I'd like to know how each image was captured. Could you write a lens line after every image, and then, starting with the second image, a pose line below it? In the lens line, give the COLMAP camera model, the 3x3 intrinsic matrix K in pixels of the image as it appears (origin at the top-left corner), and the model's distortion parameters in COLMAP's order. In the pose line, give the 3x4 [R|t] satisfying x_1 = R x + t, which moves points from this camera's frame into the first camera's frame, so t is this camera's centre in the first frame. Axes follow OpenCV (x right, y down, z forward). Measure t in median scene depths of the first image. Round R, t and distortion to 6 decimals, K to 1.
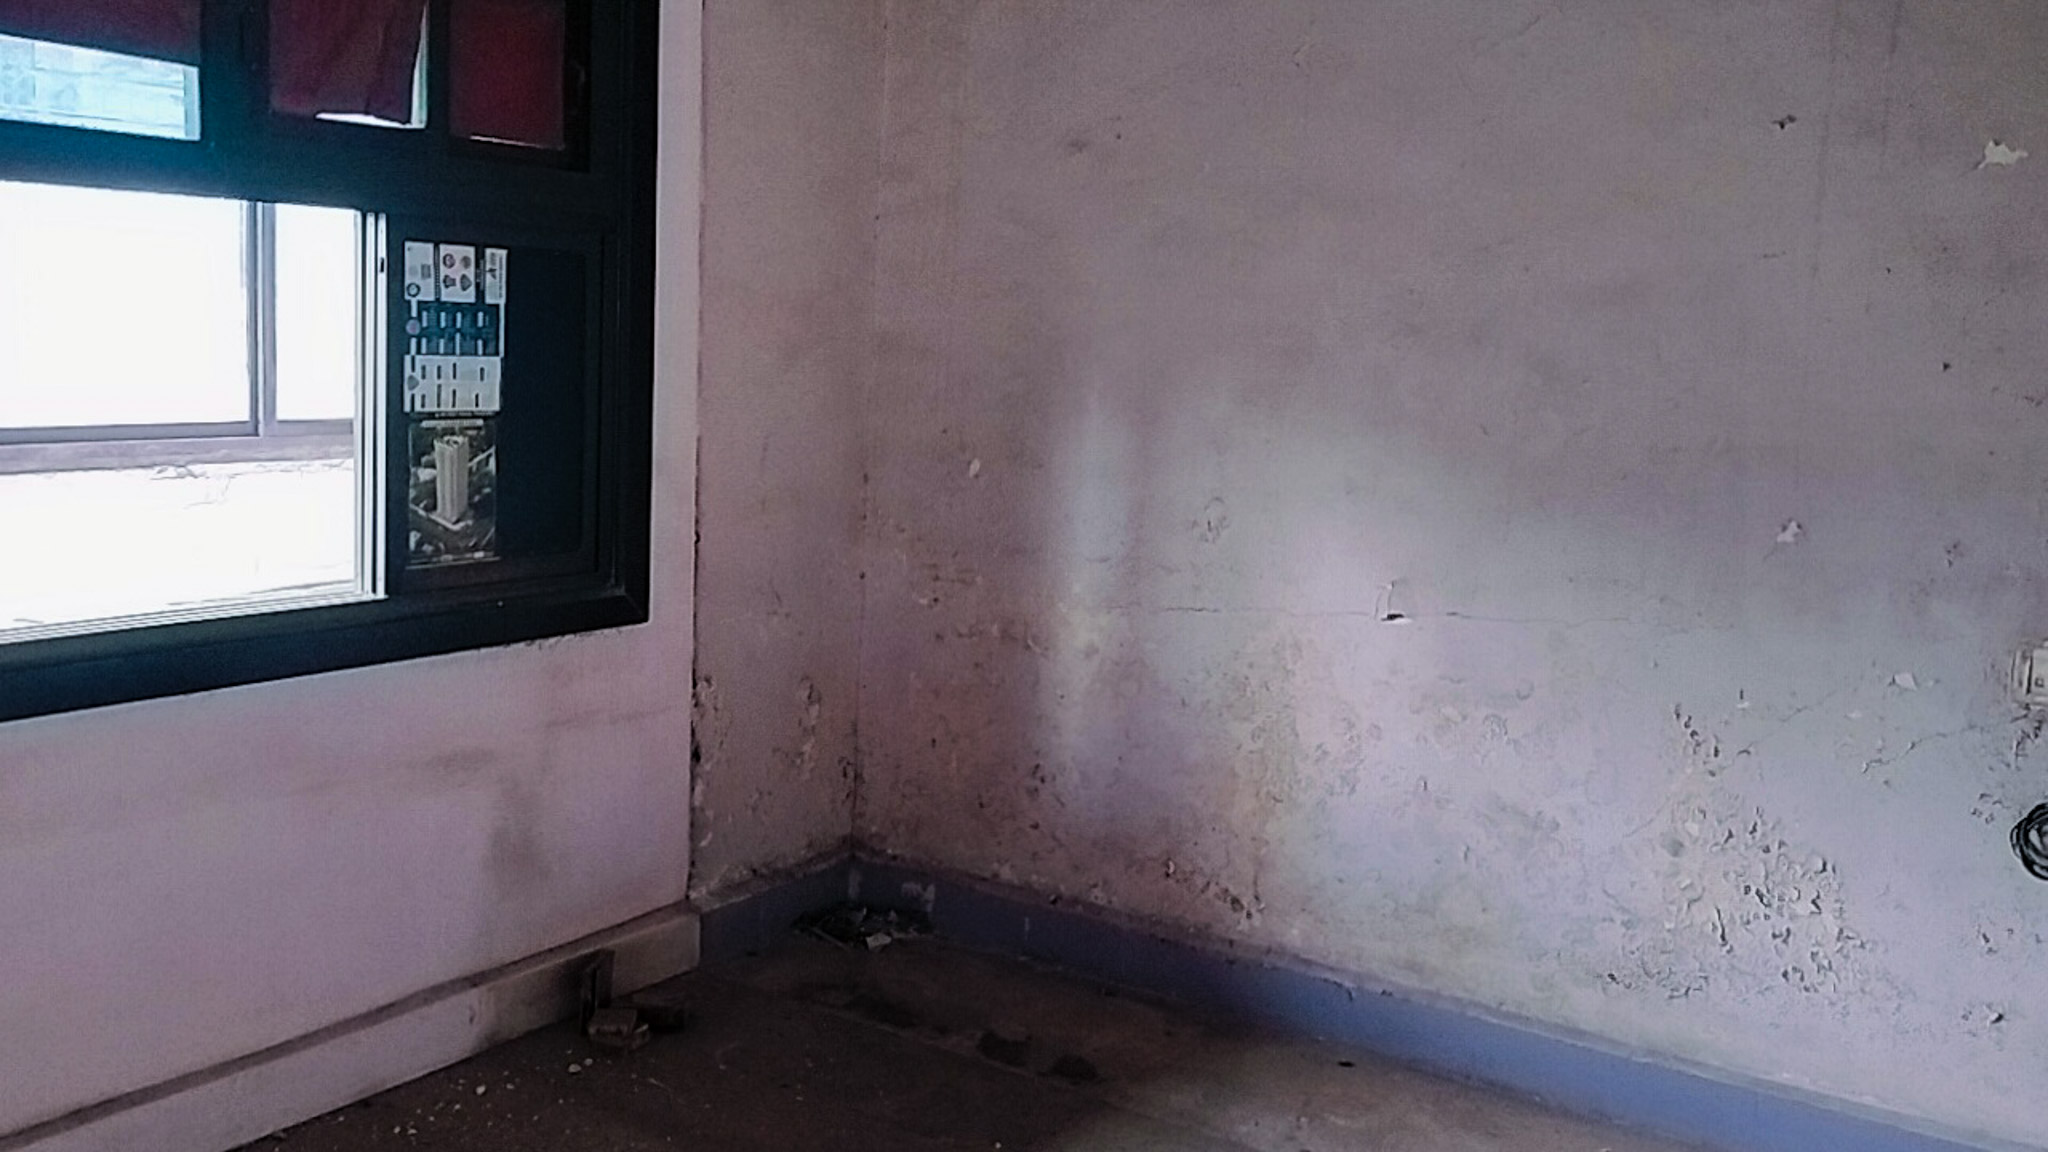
lens RADIAL K [[1876.5, 0, 1014.0], [0, 1876.5, 594.3], [0, 0, 1]] dist [0.037882, 0.000000]
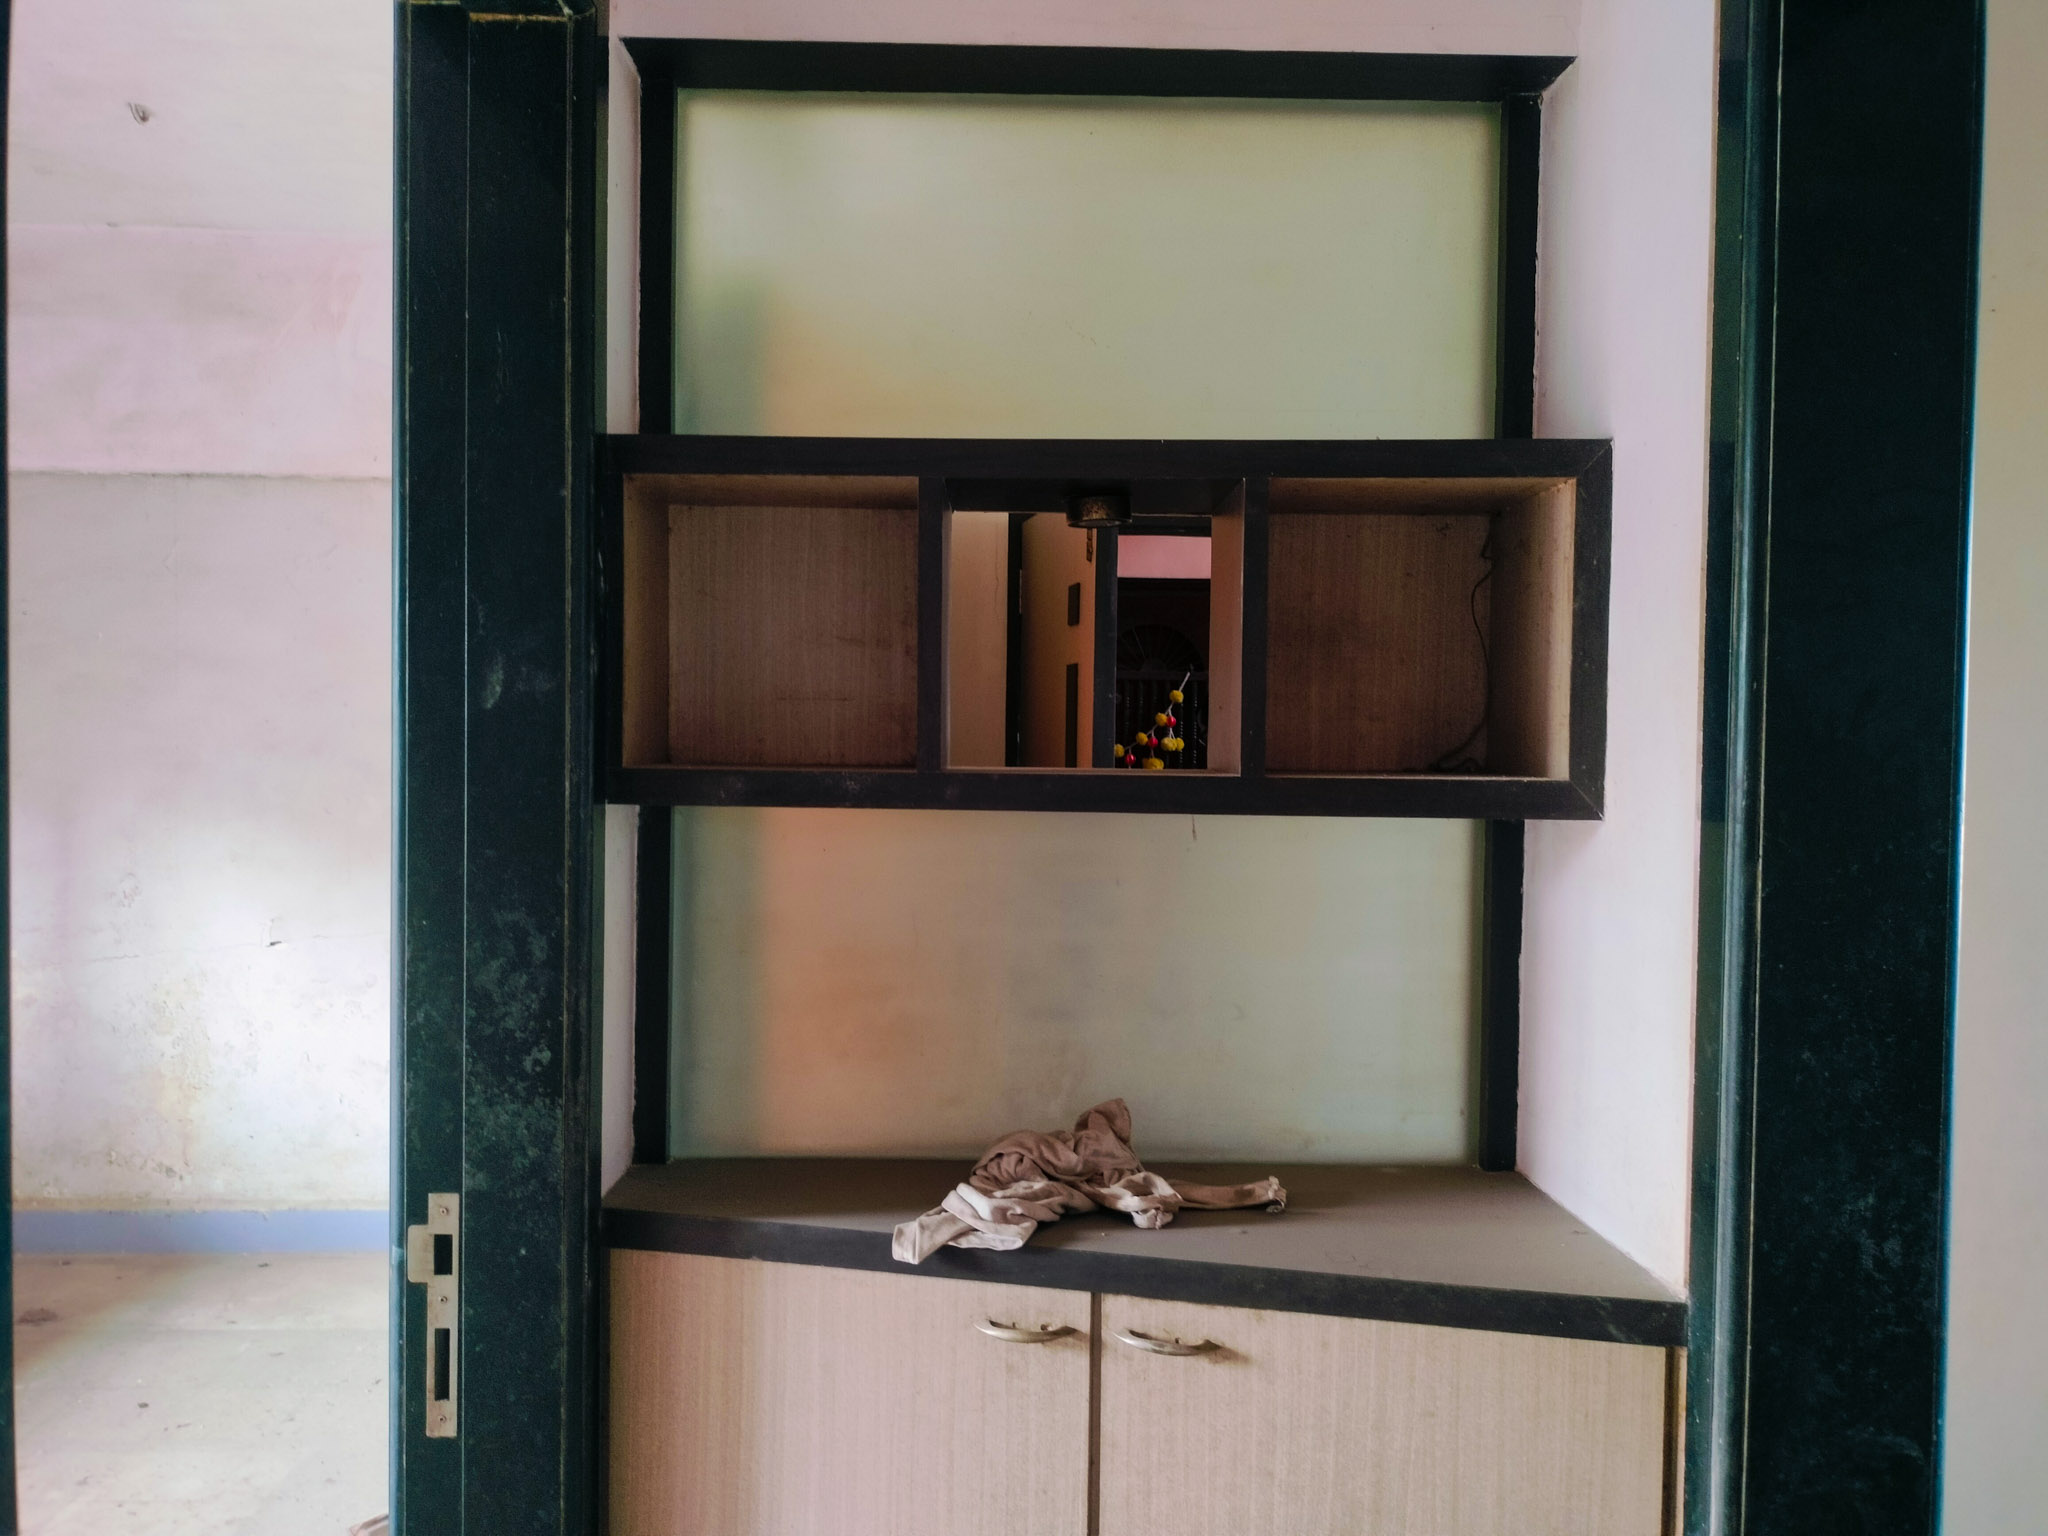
lens RADIAL K [[1561.3, 0, 1007.0], [0, 1561.3, 785.4], [0, 0, 1]] dist [0.064853, -0.080075]
pose [[0.824156, -0.059742, 0.563203, -0.009775], [0.114907, 0.991377, -0.062987, 0.031361], [-0.554584, 0.116627, 0.823915, -0.315942]]
